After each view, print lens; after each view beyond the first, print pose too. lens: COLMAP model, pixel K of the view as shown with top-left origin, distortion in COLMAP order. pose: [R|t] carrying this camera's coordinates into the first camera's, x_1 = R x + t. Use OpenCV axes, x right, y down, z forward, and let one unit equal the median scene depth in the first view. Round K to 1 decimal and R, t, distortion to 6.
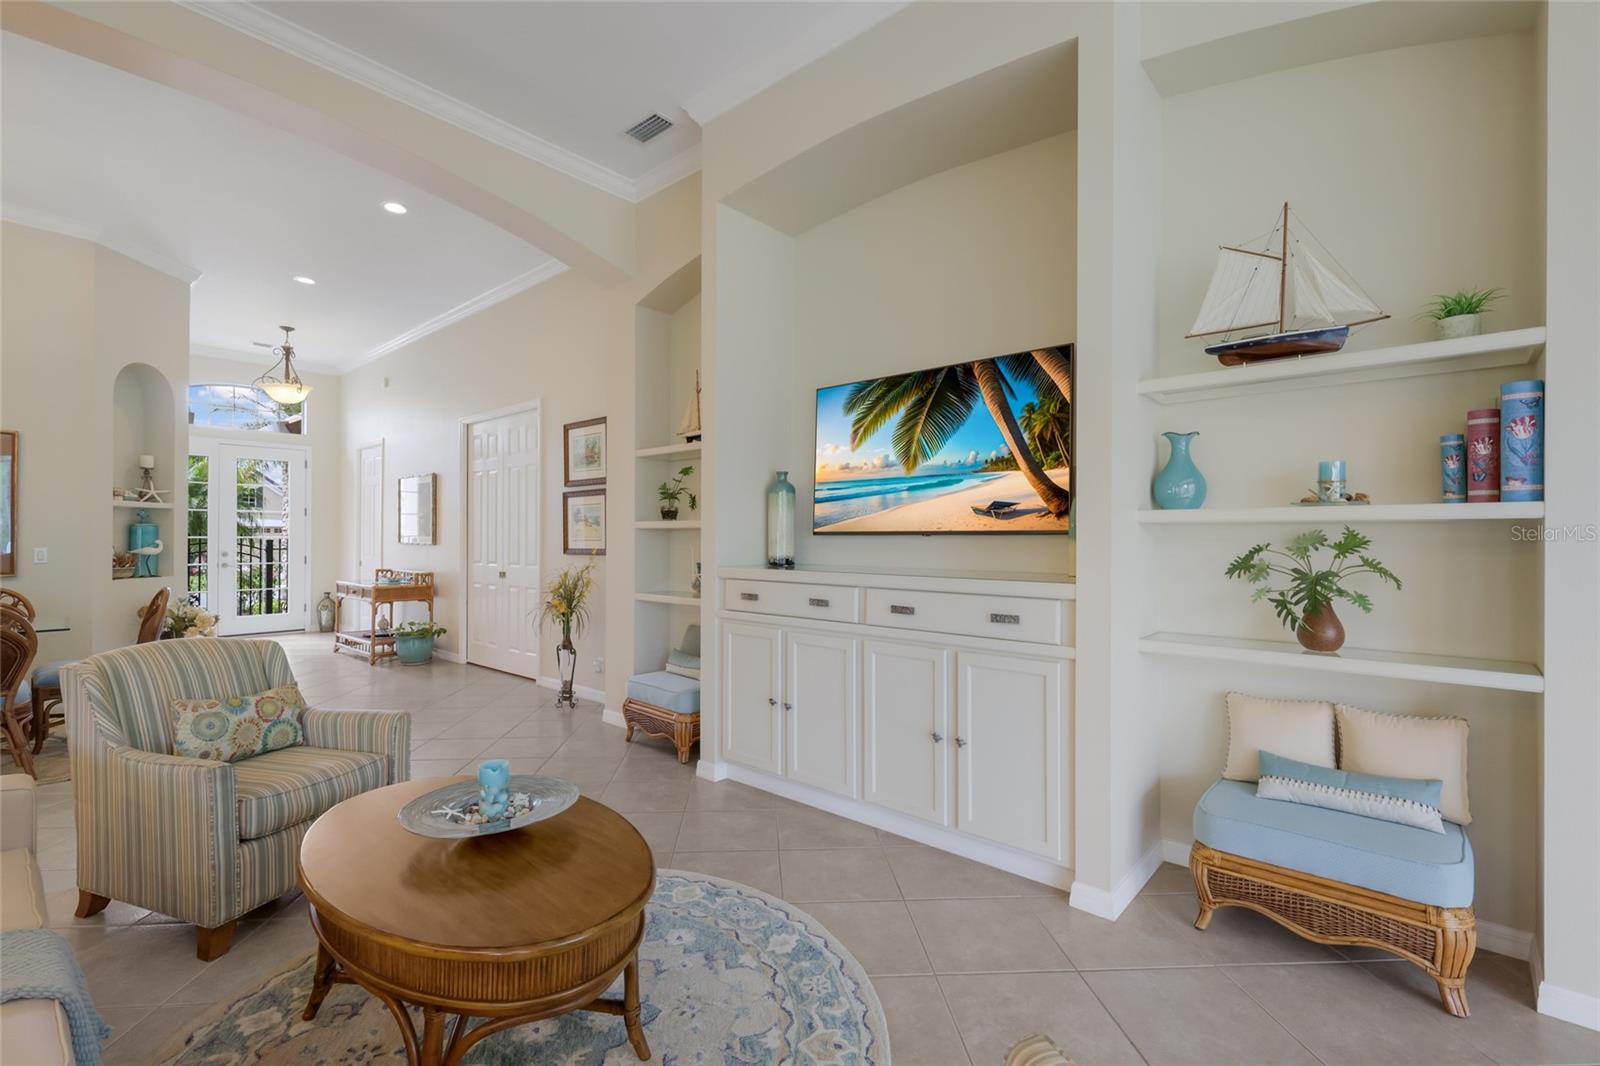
lens RADIAL K [[705.5, 0, 800.6], [0, 705.5, 537.6], [0, 0, 1]] dist [0.007759, 0.000059]
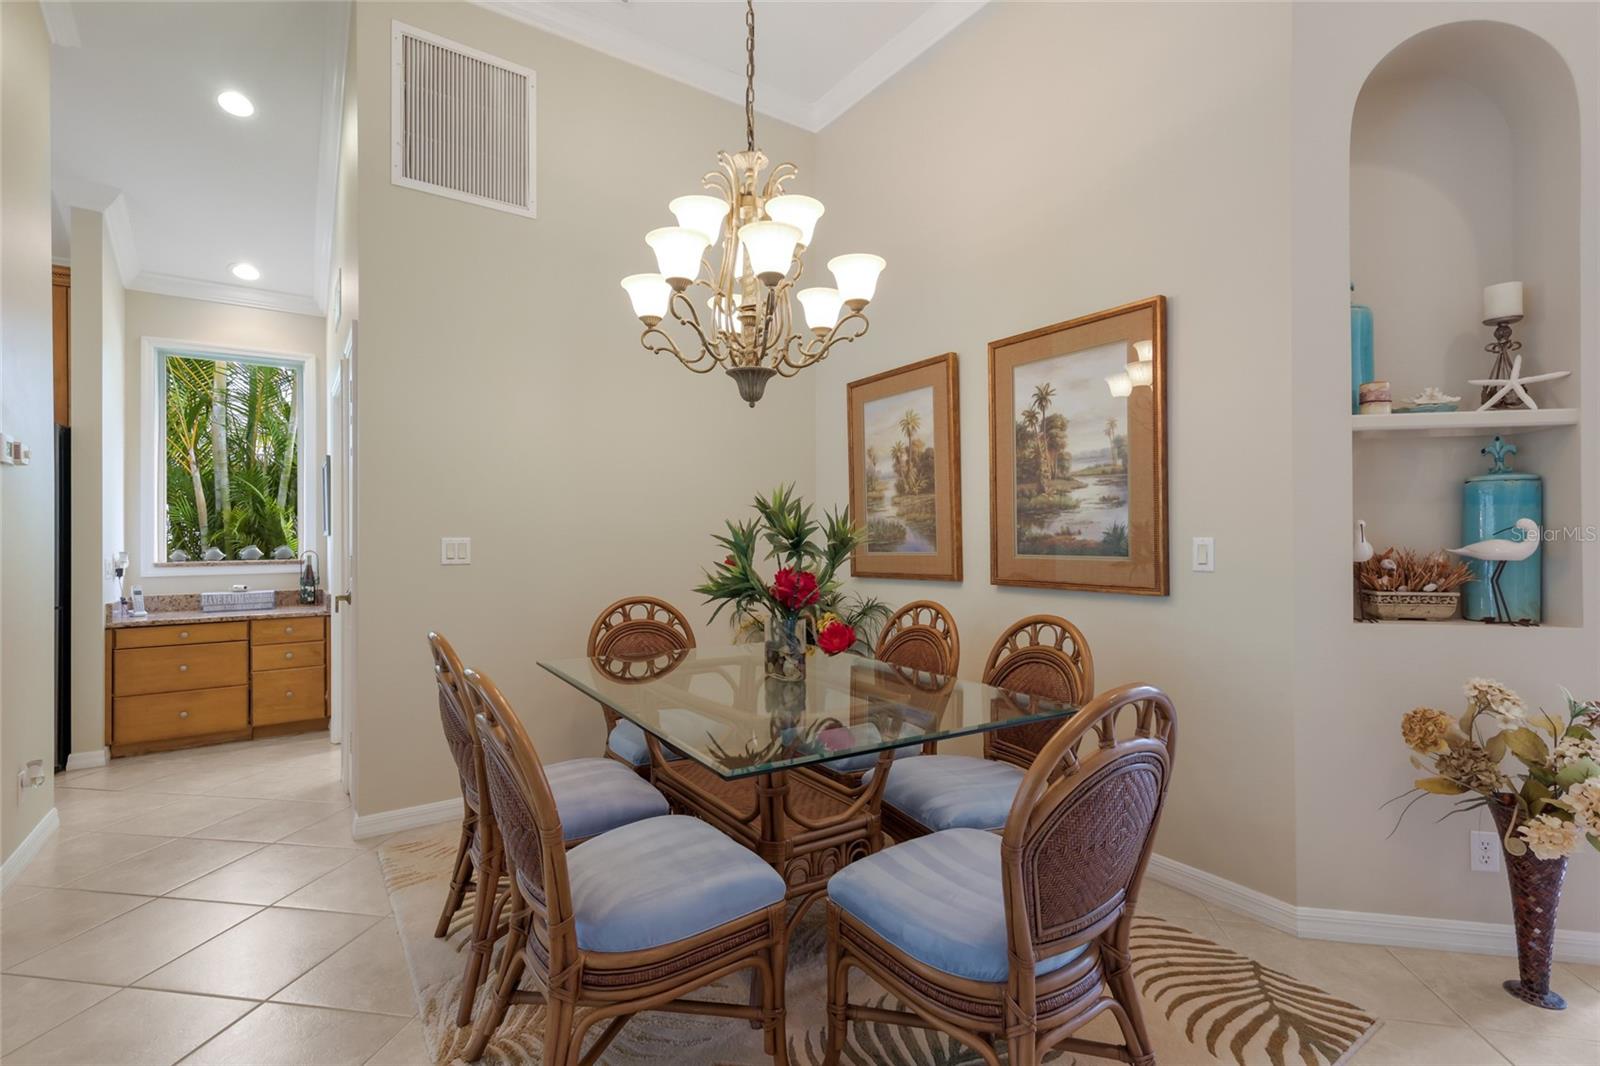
lens RADIAL K [[741.4, 0, 800.0], [0, 741.4, 533.0], [0, 0, 1]] dist [0.011427, 0.000359]
pose [[-0.230843, -0.007205, -0.972964, -0.800779], [0.002829, 0.999963, -0.008076, 0.020872], [0.972987, -0.004617, -0.230814, 1.261150]]
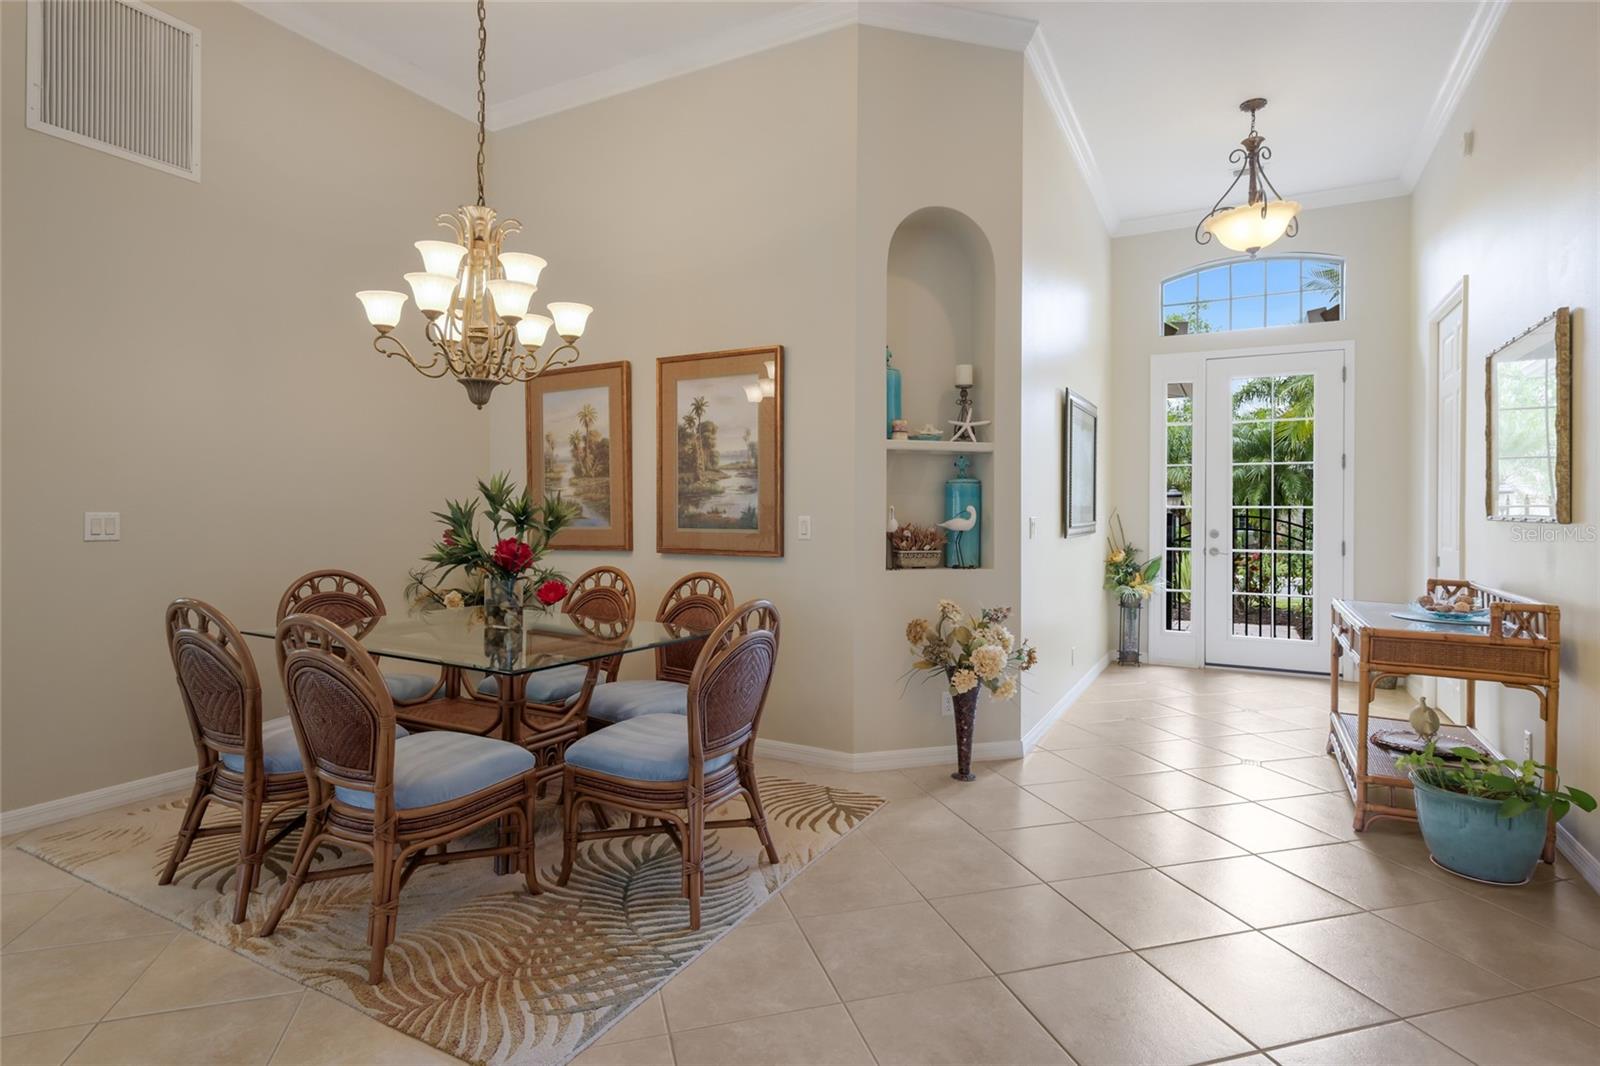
lens RADIAL K [[822.6, 0, 801.6], [0, 822.6, 503.8], [0, 0, 1]] dist [0.003824, 0.000425]
pose [[0.229363, -0.010091, -0.973289, -0.474257], [-0.003466, 0.999931, -0.011184, 0.016338], [0.973335, 0.005939, 0.229312, 1.206264]]
